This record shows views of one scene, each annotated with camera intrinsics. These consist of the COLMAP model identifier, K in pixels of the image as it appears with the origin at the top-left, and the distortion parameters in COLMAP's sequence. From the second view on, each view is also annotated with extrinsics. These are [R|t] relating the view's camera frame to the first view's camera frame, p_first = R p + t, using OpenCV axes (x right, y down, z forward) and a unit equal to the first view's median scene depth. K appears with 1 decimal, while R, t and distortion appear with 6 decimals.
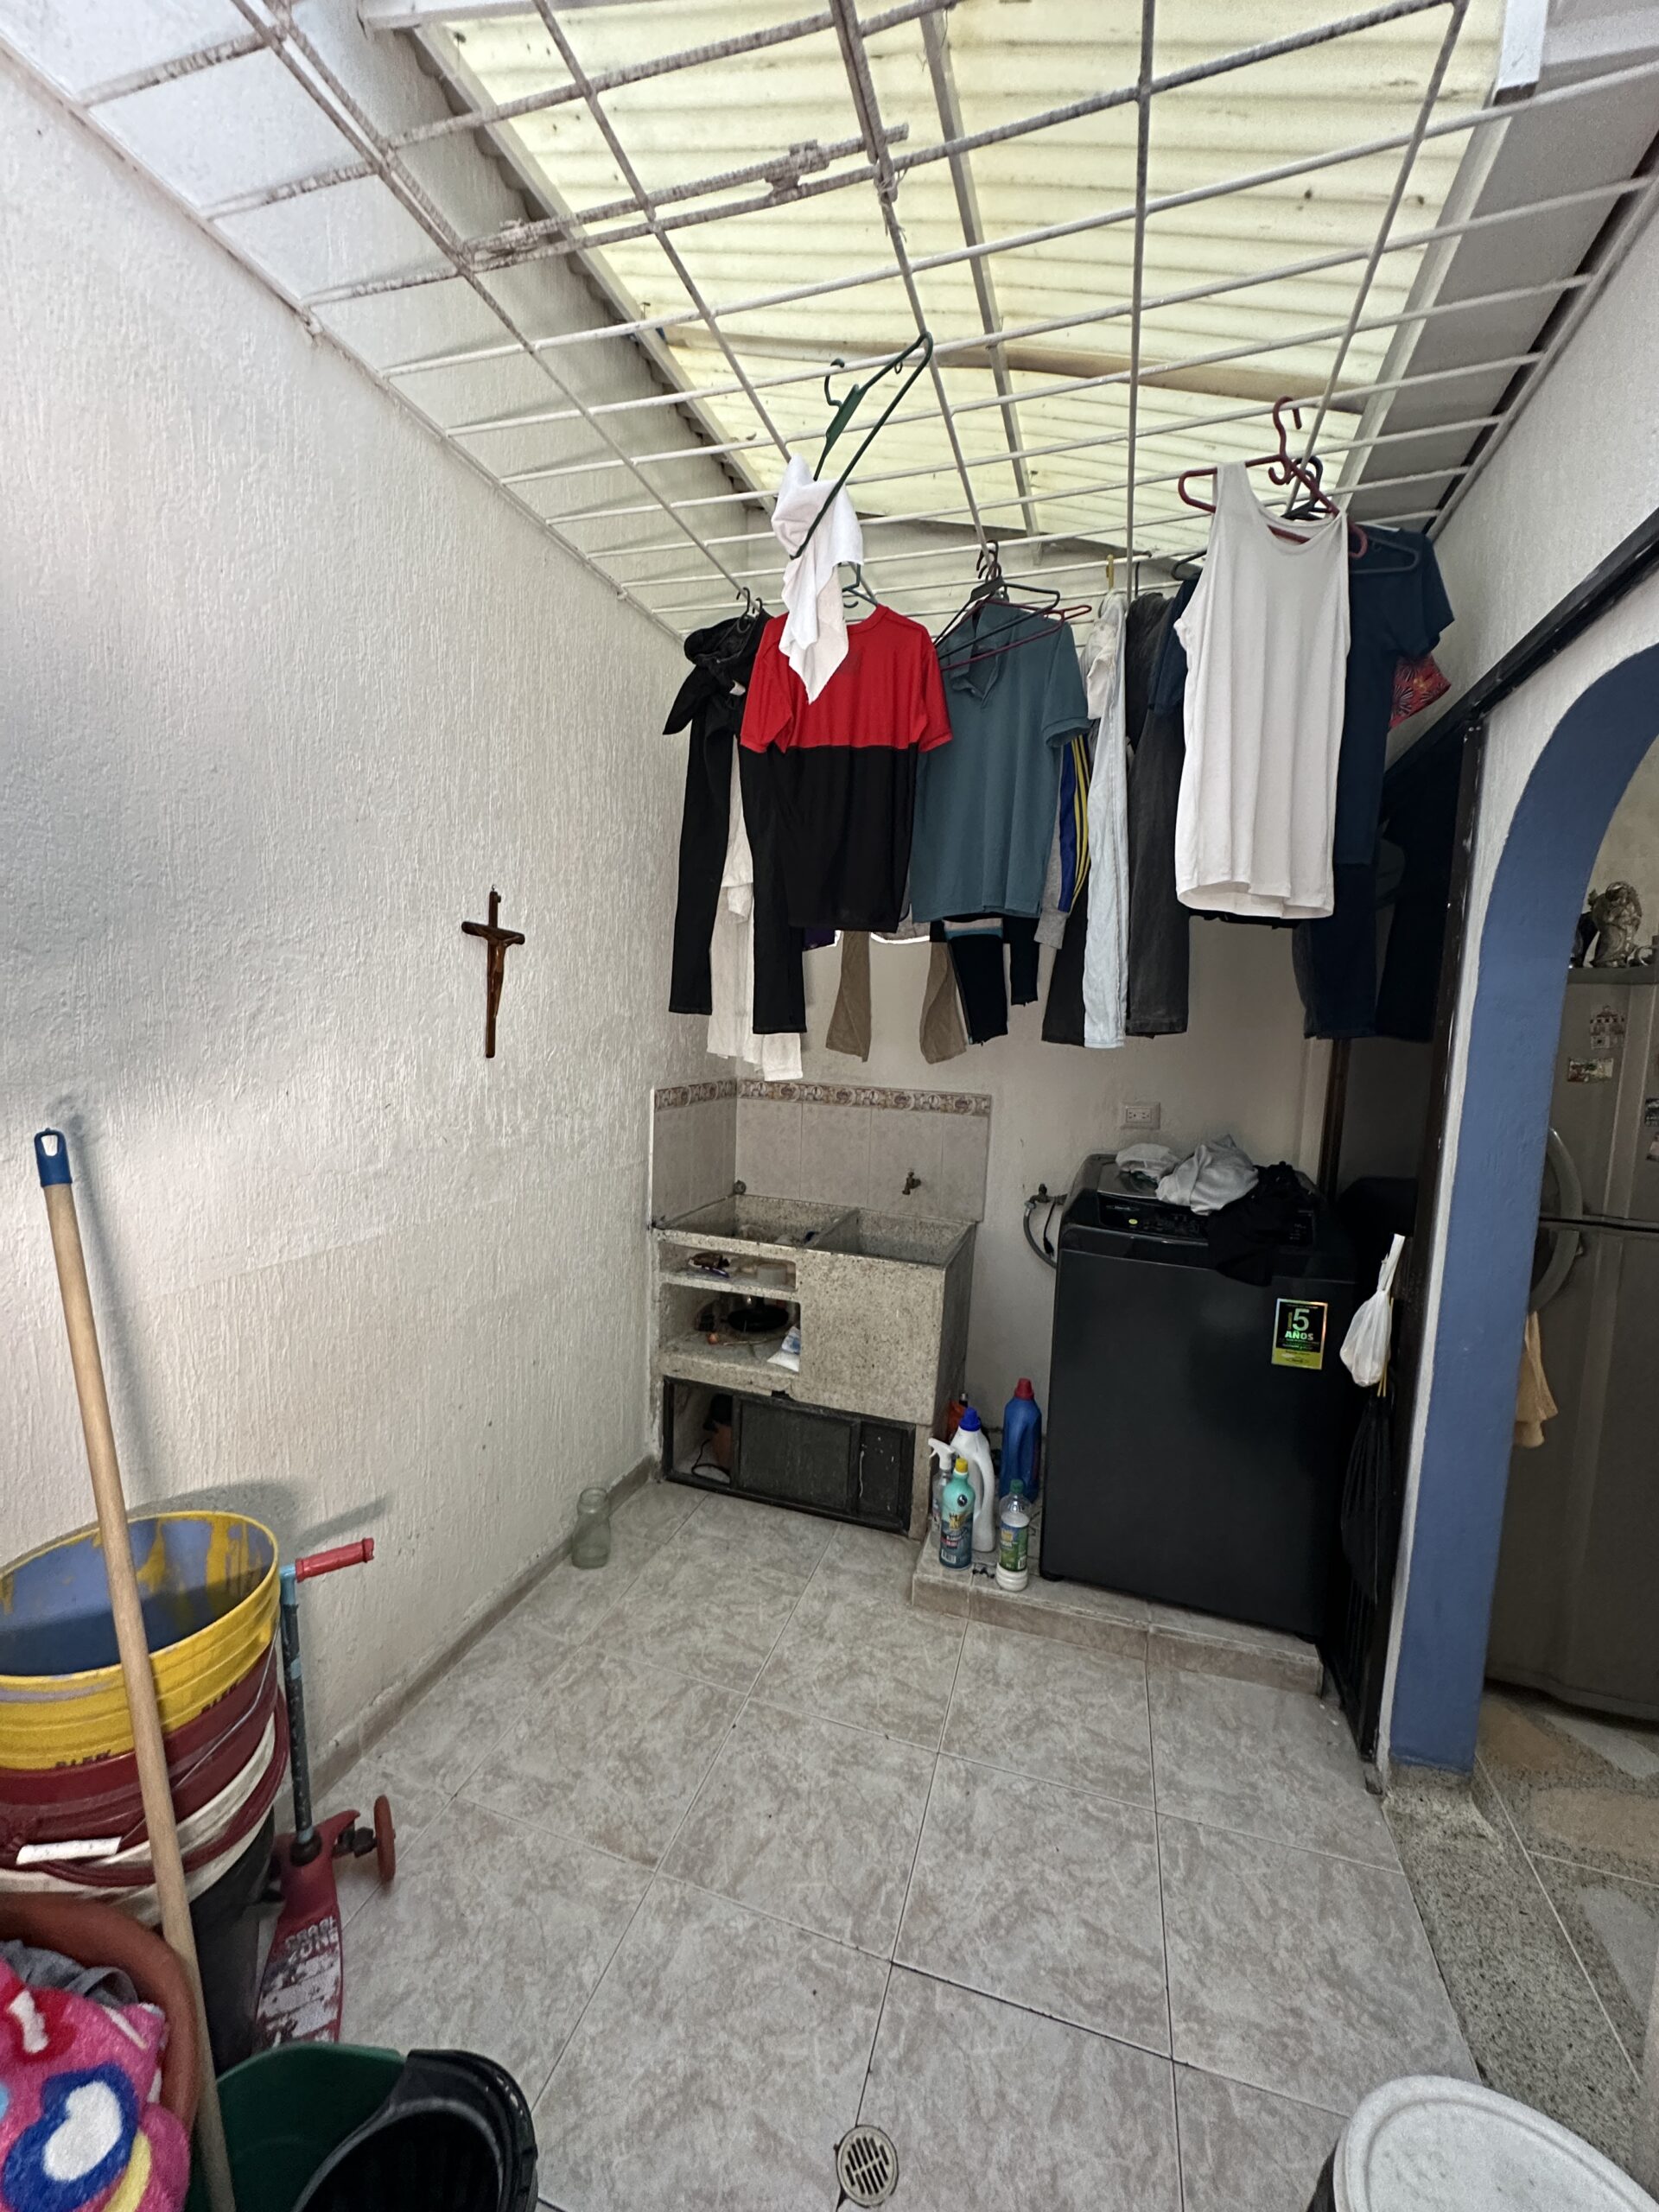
lens RADIAL K [[883.7, 0, 829.8], [0, 883.7, 1116.8], [0, 0, 1]] dist [-0.002842, 0.000435]
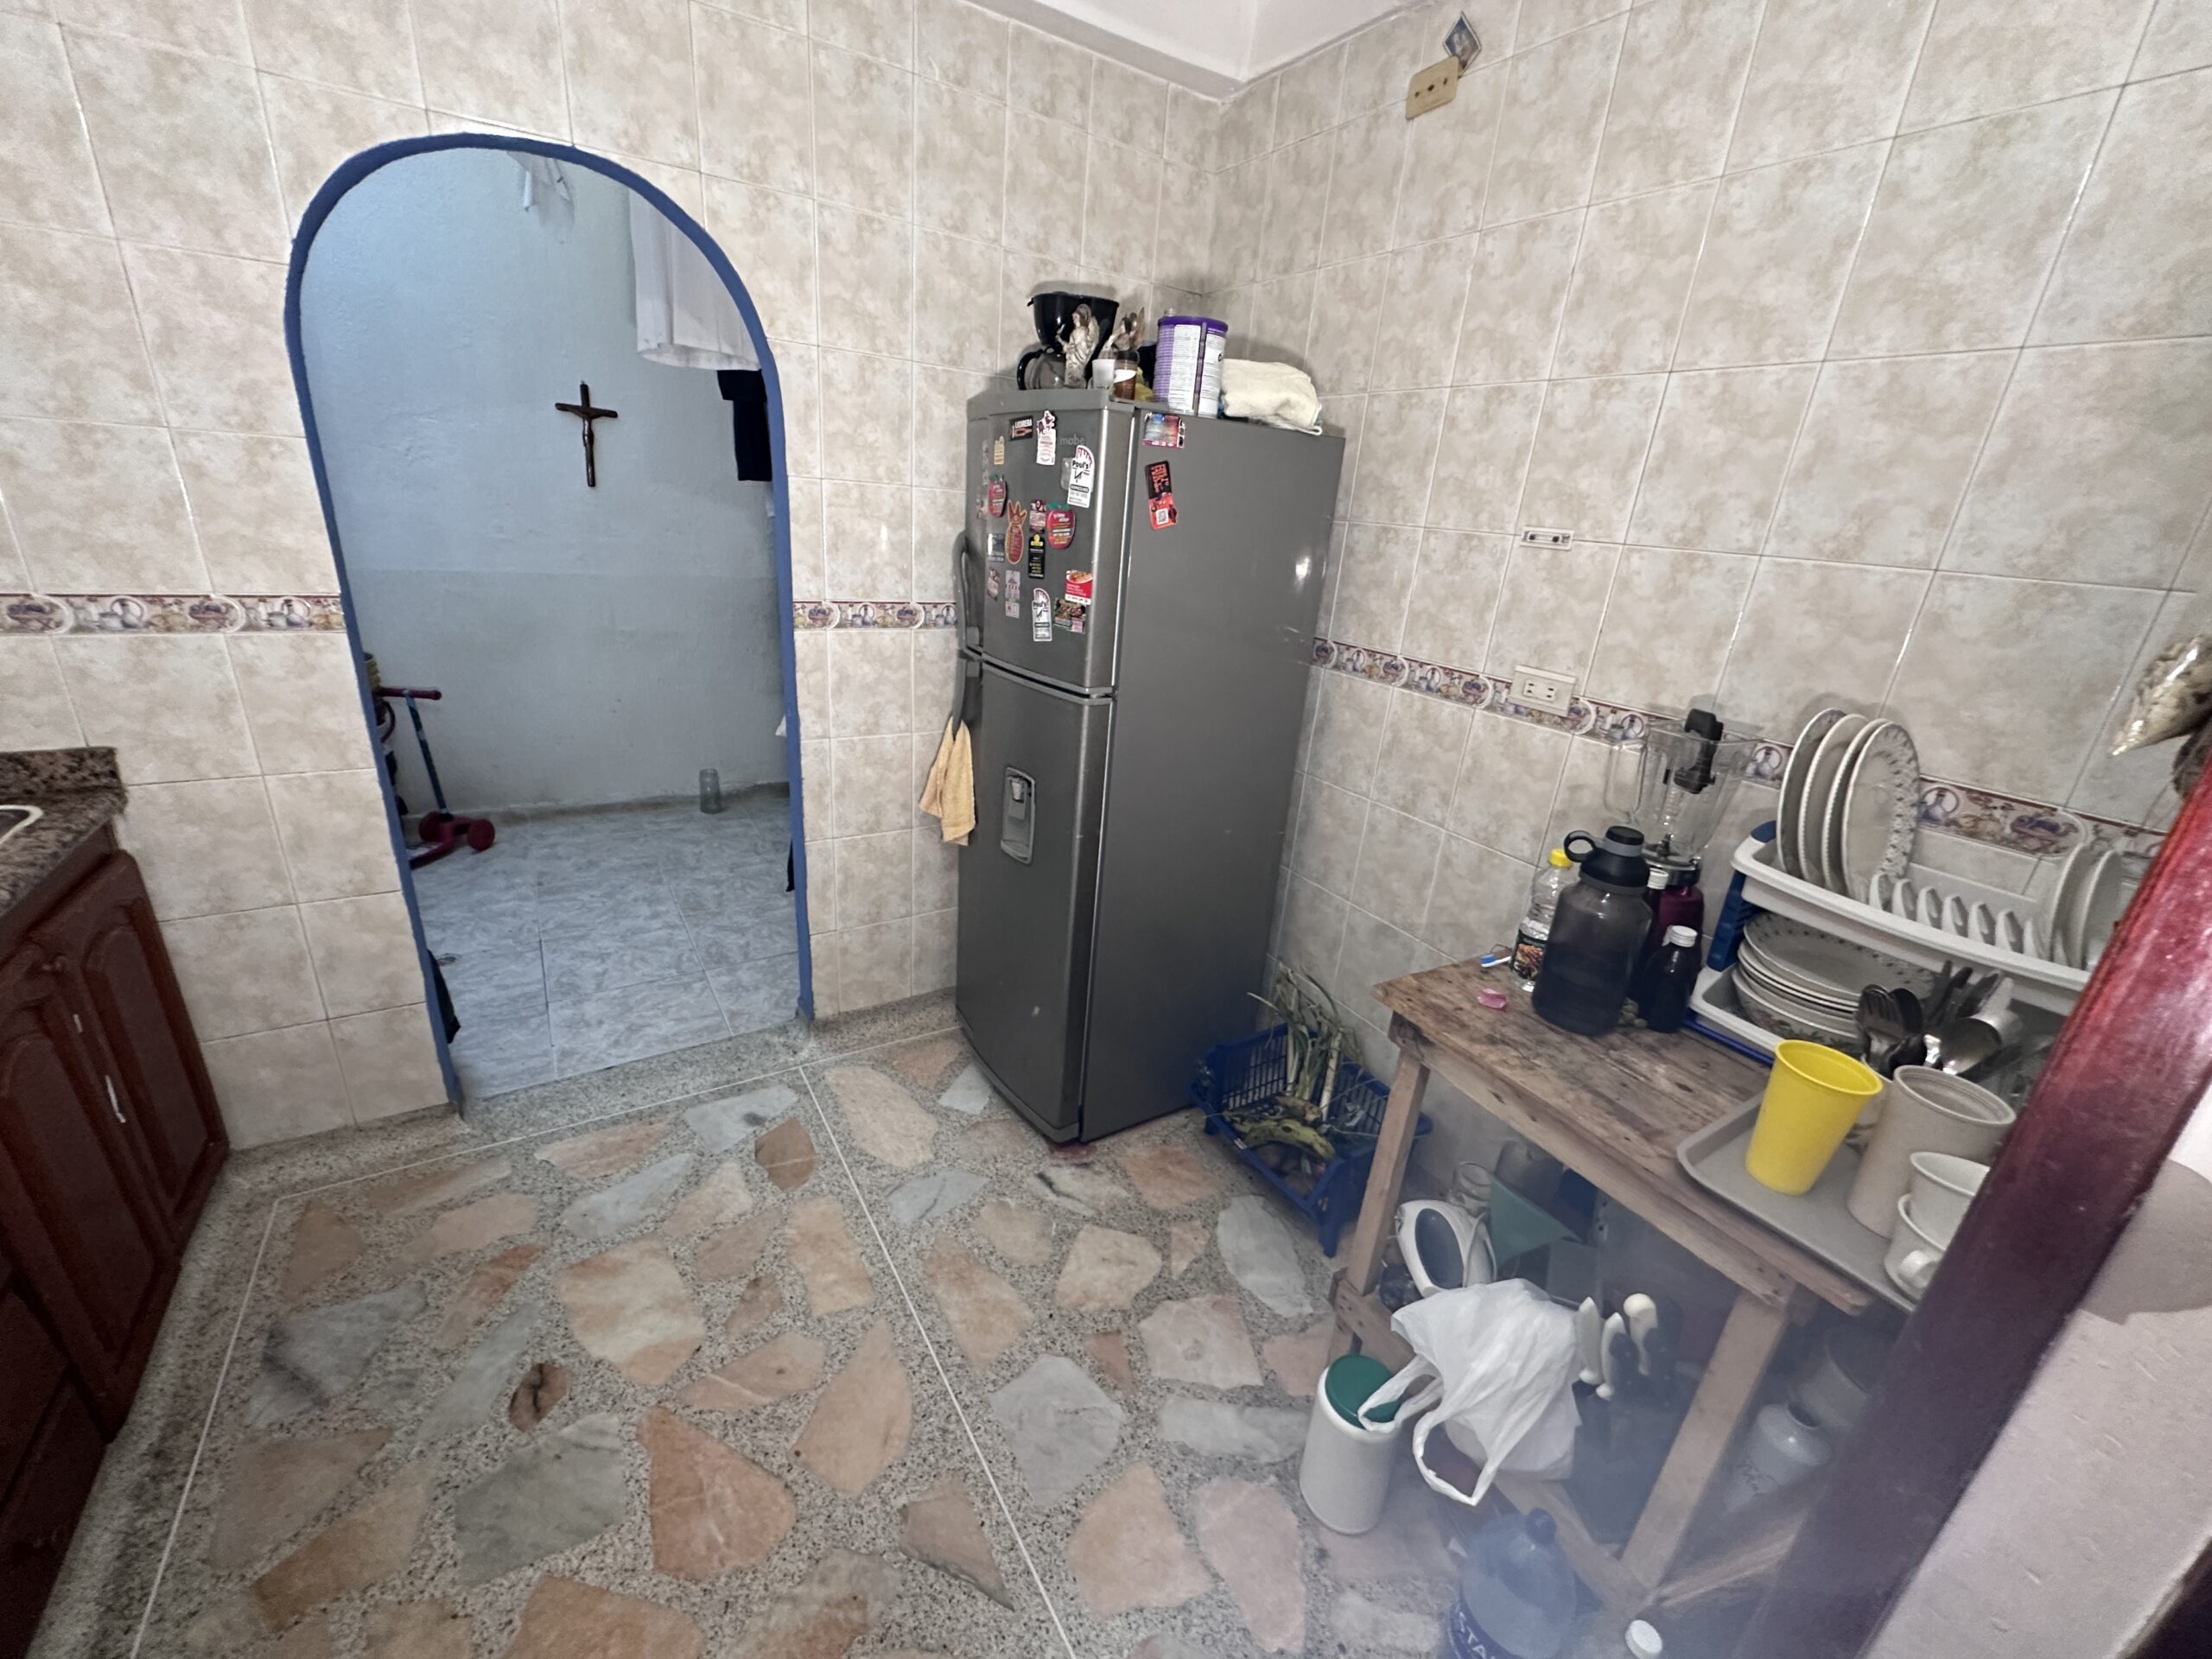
lens RADIAL K [[883.7, 0, 1106.1], [0, 883.7, 828.3], [0, 0, 1]] dist [-0.002842, 0.000435]
pose [[0.765574, 0.248909, -0.593246, 1.681602], [-0.127163, 0.962477, 0.239726, 0.040187], [0.630655, -0.108089, 0.768499, 0.214594]]
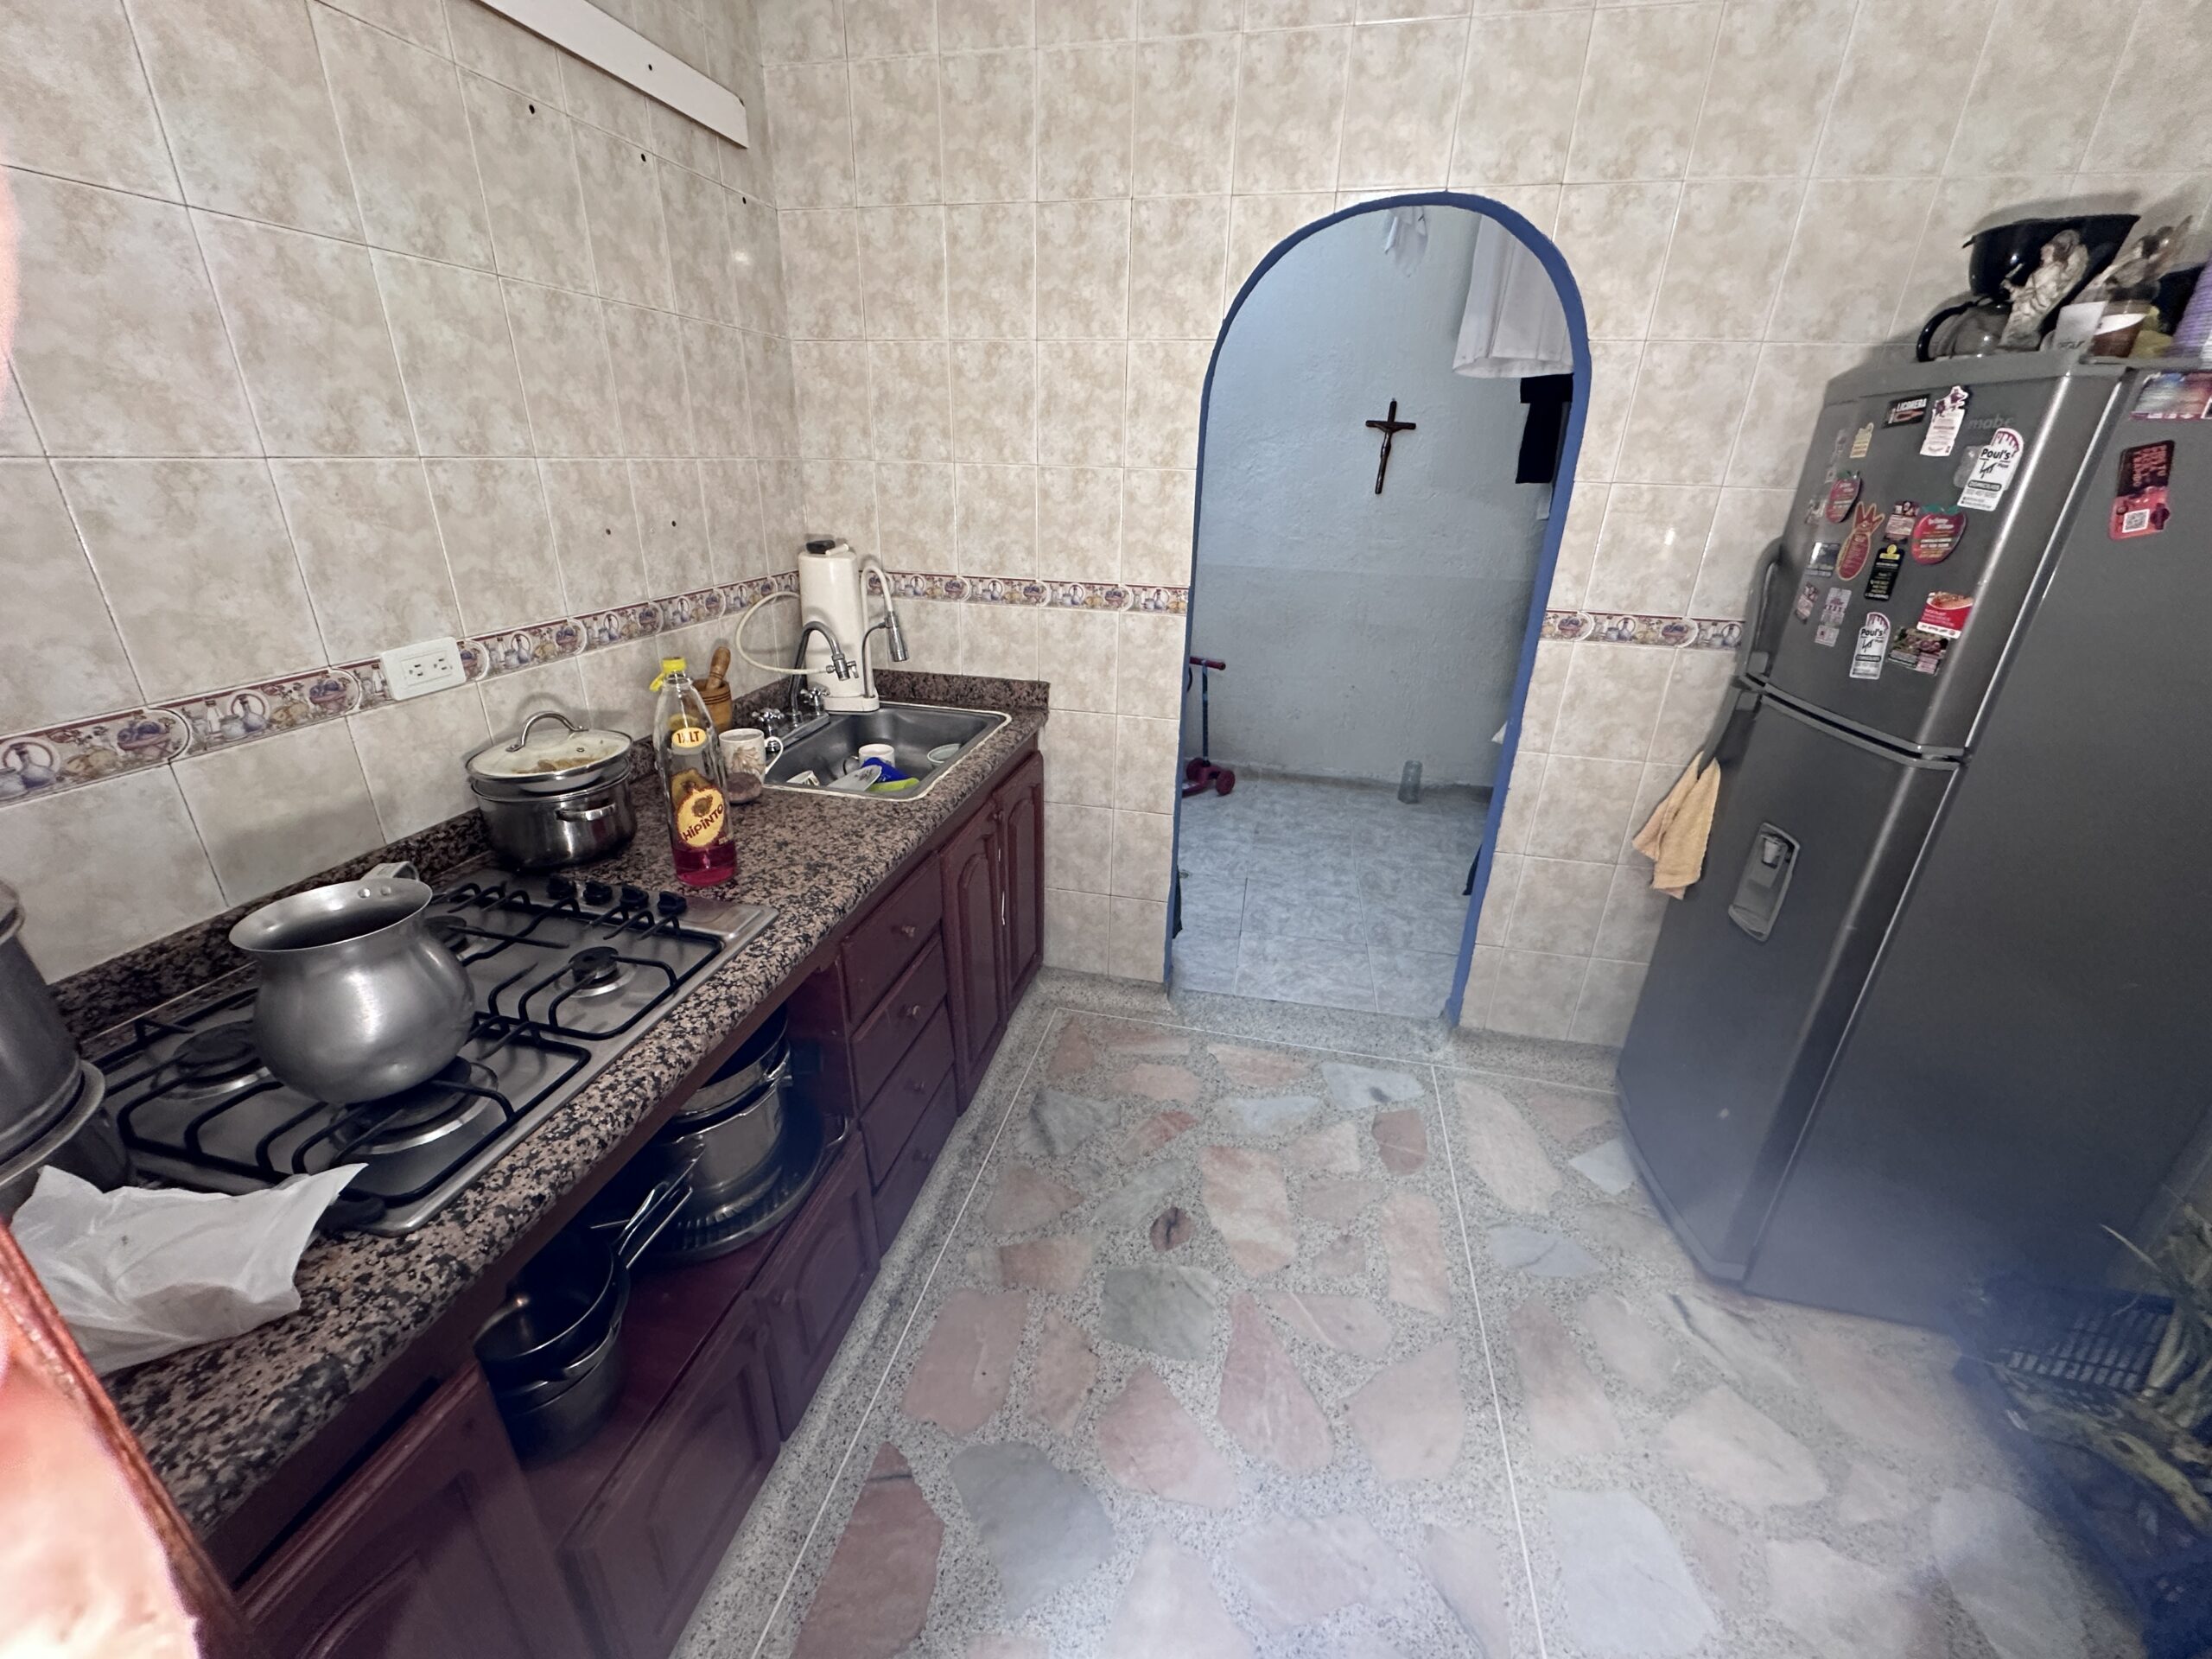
lens RADIAL K [[883.7, 0, 1100.9], [0, 883.7, 827.7], [0, 0, 1]] dist [-0.002842, 0.000435]
pose [[0.097517, 0.360515, -0.927642, 1.699143], [-0.139805, 0.927804, 0.345881, 0.031615], [0.985365, 0.095960, 0.140878, 0.185655]]
